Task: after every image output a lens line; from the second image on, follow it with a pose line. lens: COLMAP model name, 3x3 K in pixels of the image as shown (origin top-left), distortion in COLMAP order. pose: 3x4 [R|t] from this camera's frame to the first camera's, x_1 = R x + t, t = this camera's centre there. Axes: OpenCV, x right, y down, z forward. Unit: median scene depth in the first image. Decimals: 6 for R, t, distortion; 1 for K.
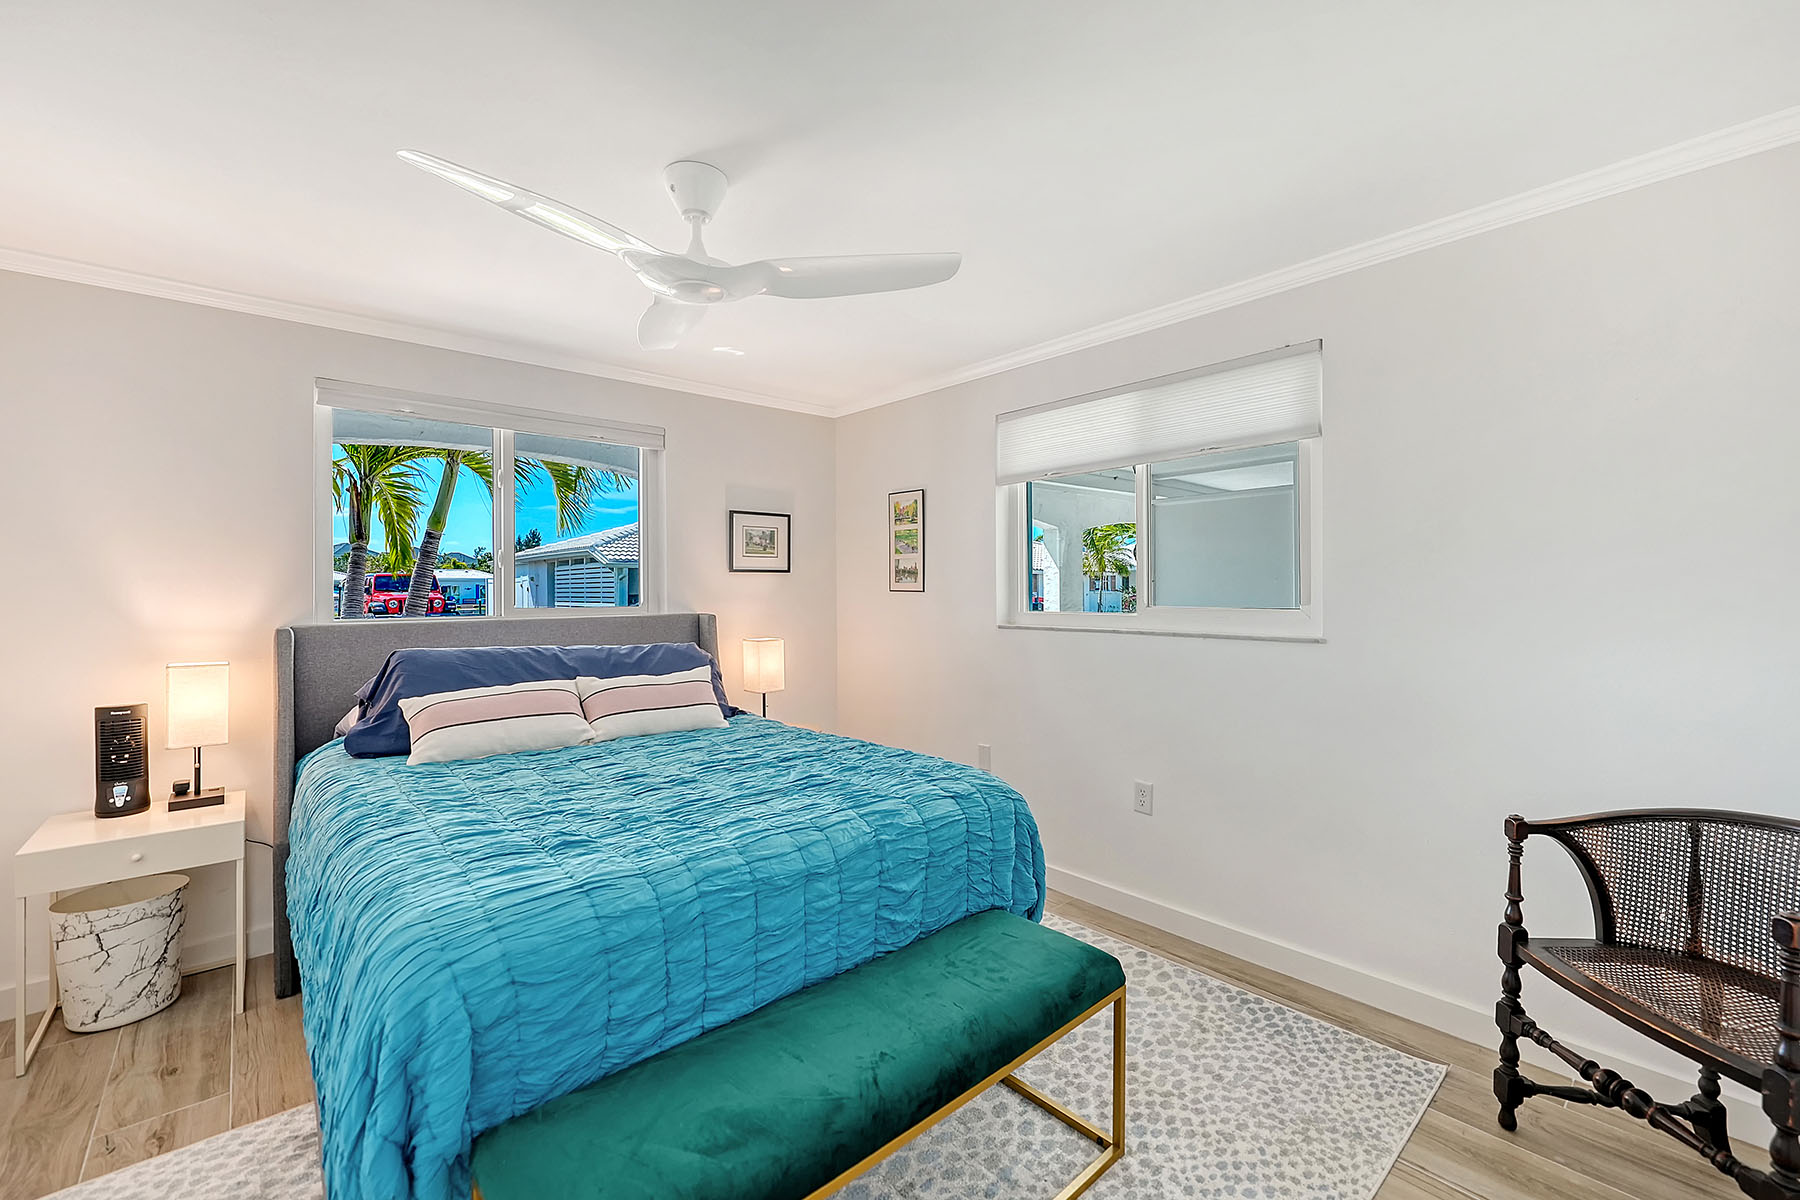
lens RADIAL K [[732.9, 0, 894.4], [0, 732.9, 587.8], [0, 0, 1]] dist [0.000213, -0.001004]
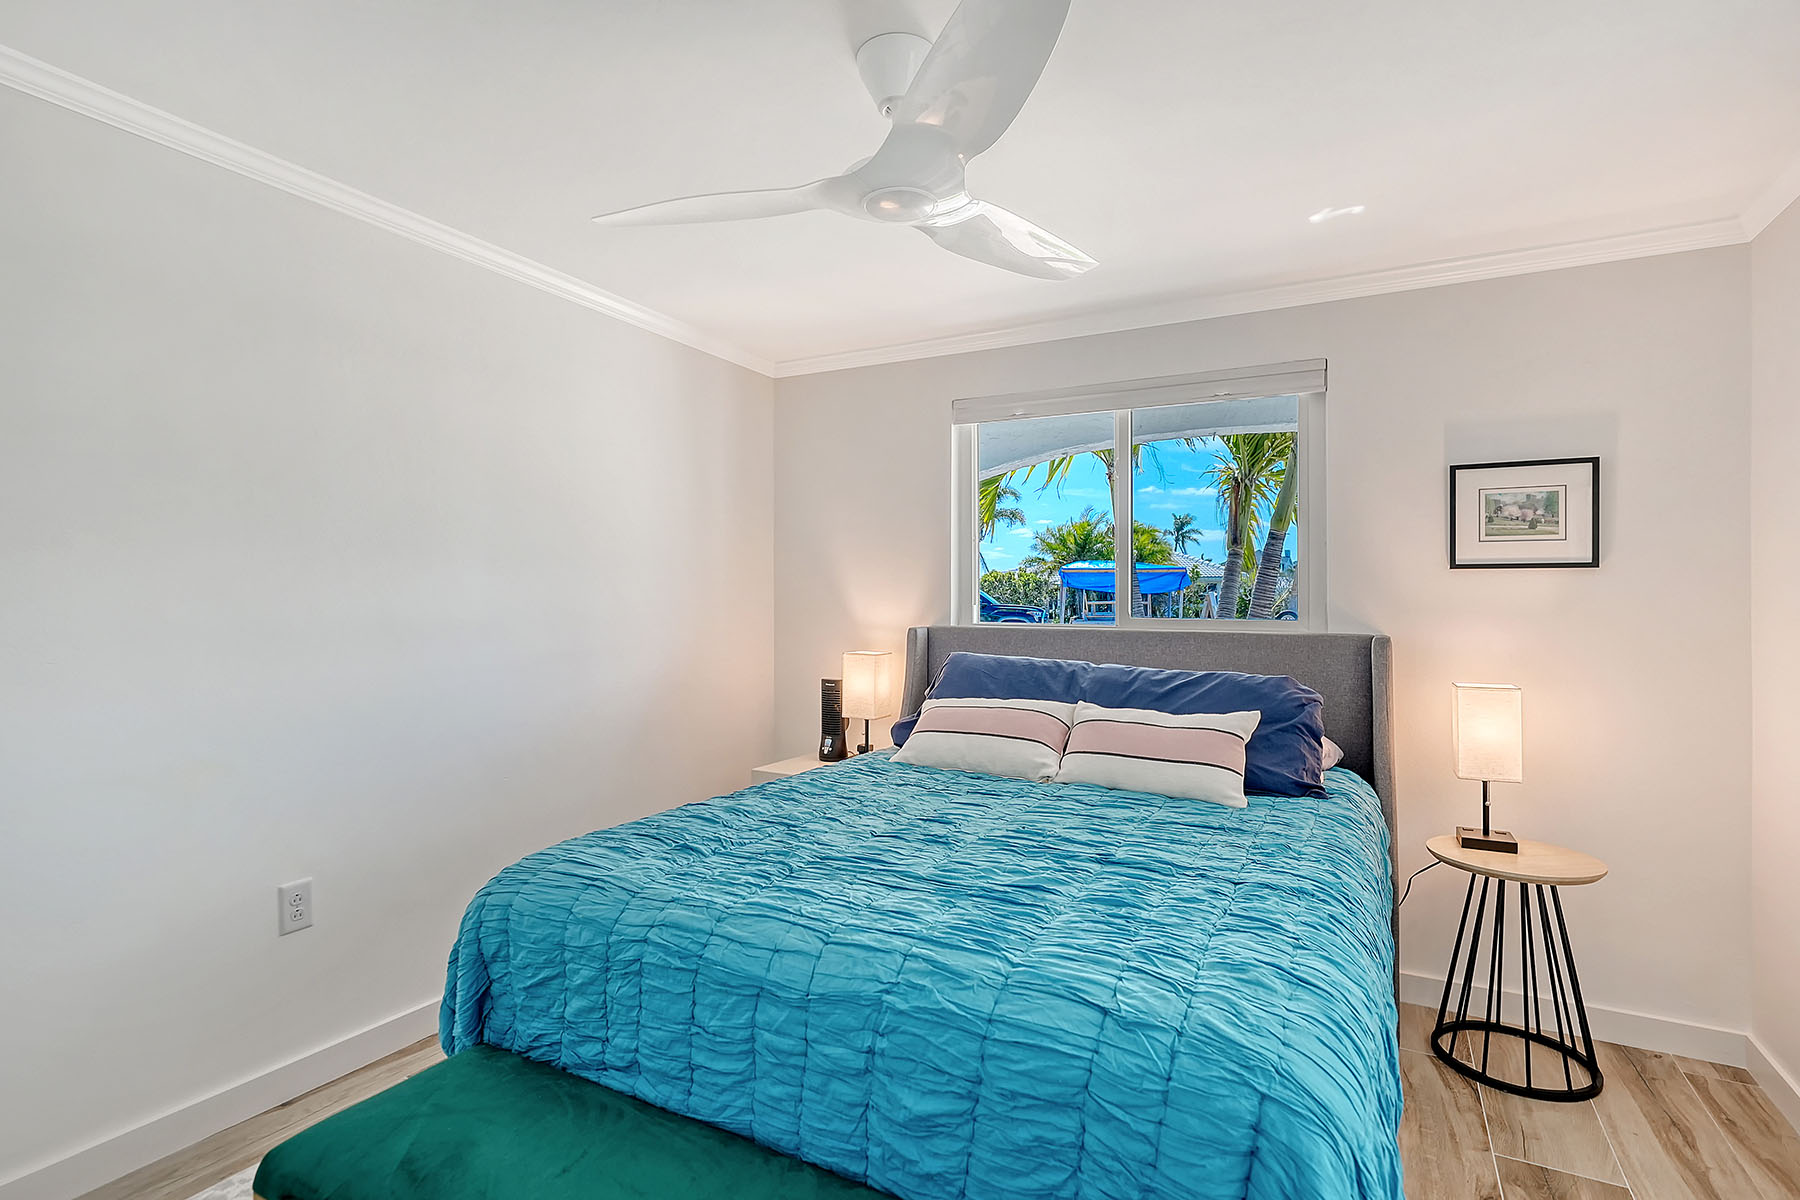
lens RADIAL K [[873.9, 0, 900.0], [0, 873.9, 602.7], [0, 0, 1]] dist [-0.001807, -0.000209]
pose [[0.347739, 0.010907, -0.937528, 0.510519], [-0.007340, 0.999933, 0.008910, 0.005265], [0.937562, 0.003783, 0.347796, 0.584154]]
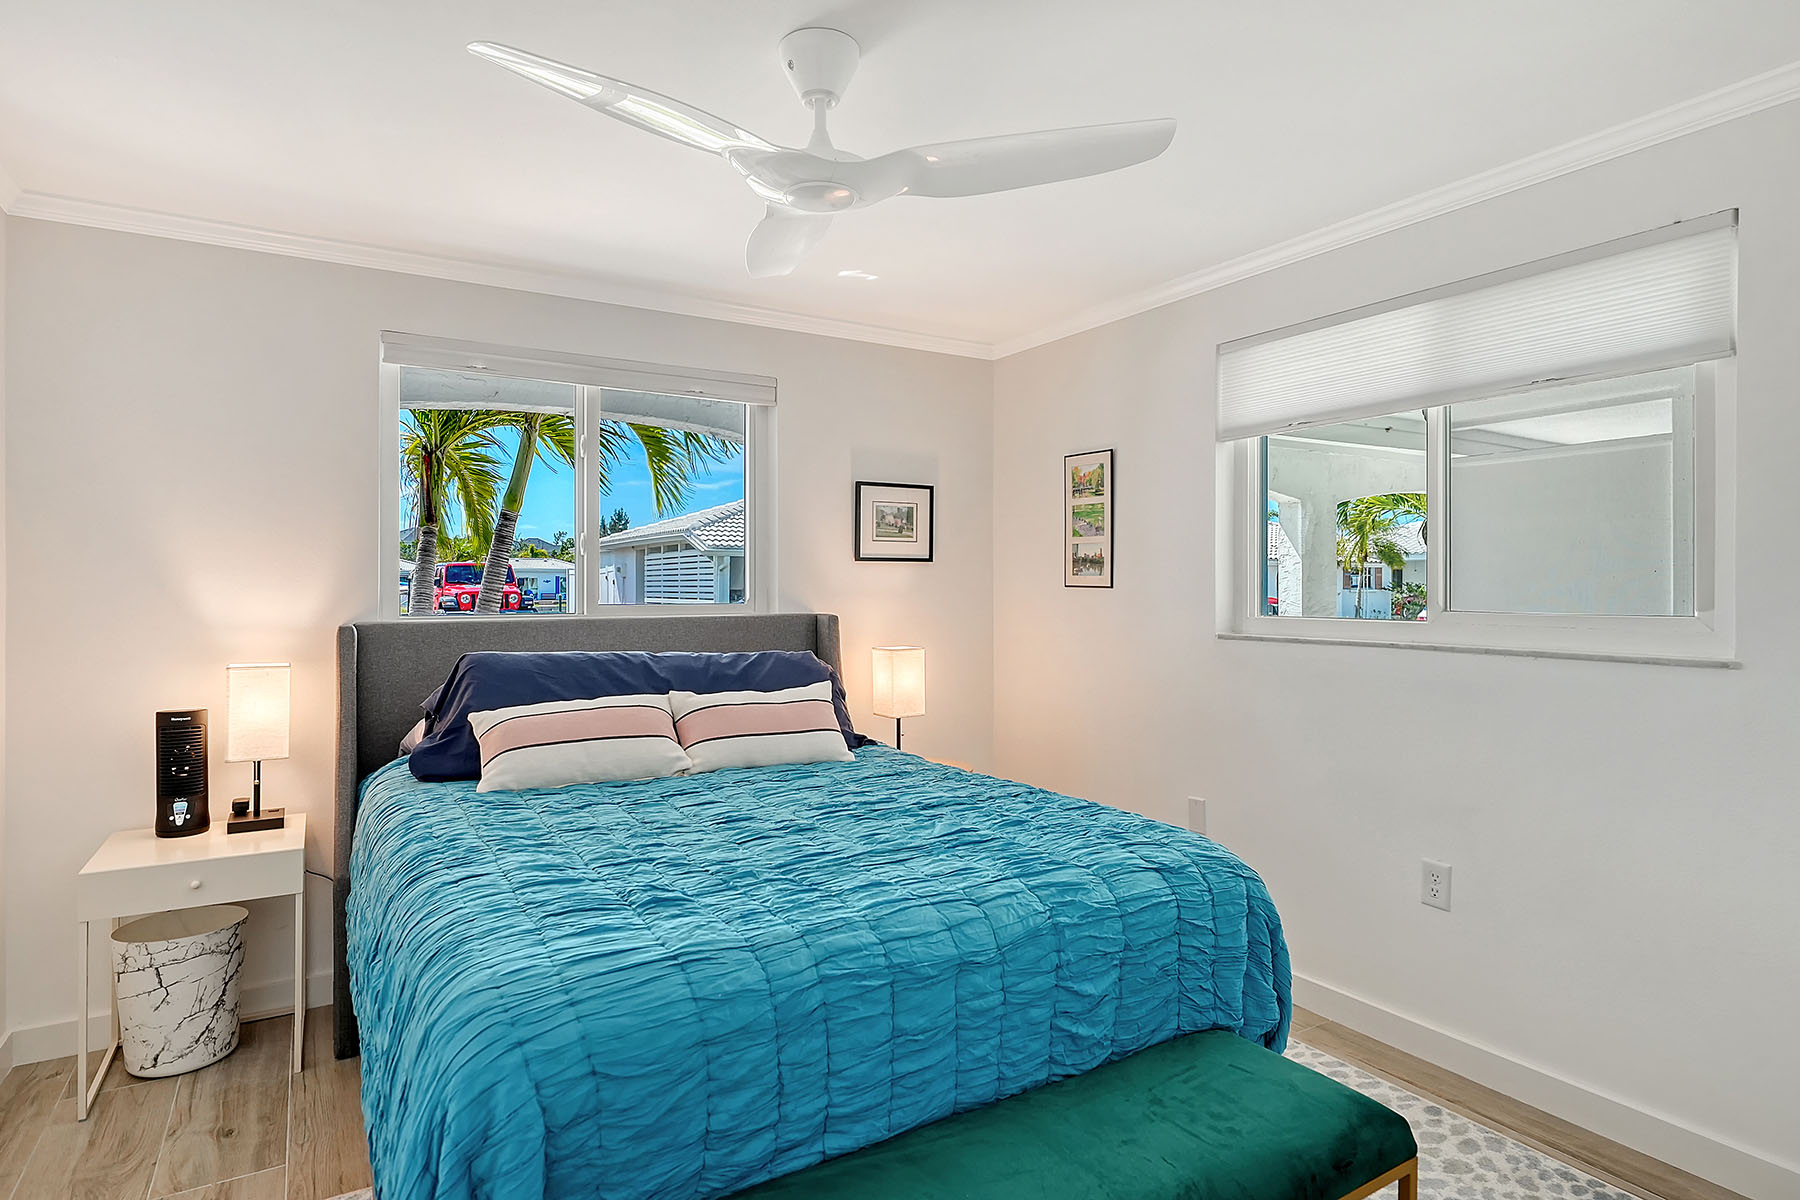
lens RADIAL K [[953.2, 0, 896.4], [0, 953.2, 582.9], [0, 0, 1]] dist [0.000939, 0.000783]
pose [[0.984631, 0.005606, -0.174560, -0.010169], [-0.005588, 0.999984, 0.000592, 0.001814], [0.174561, 0.000392, 0.984646, 0.020399]]
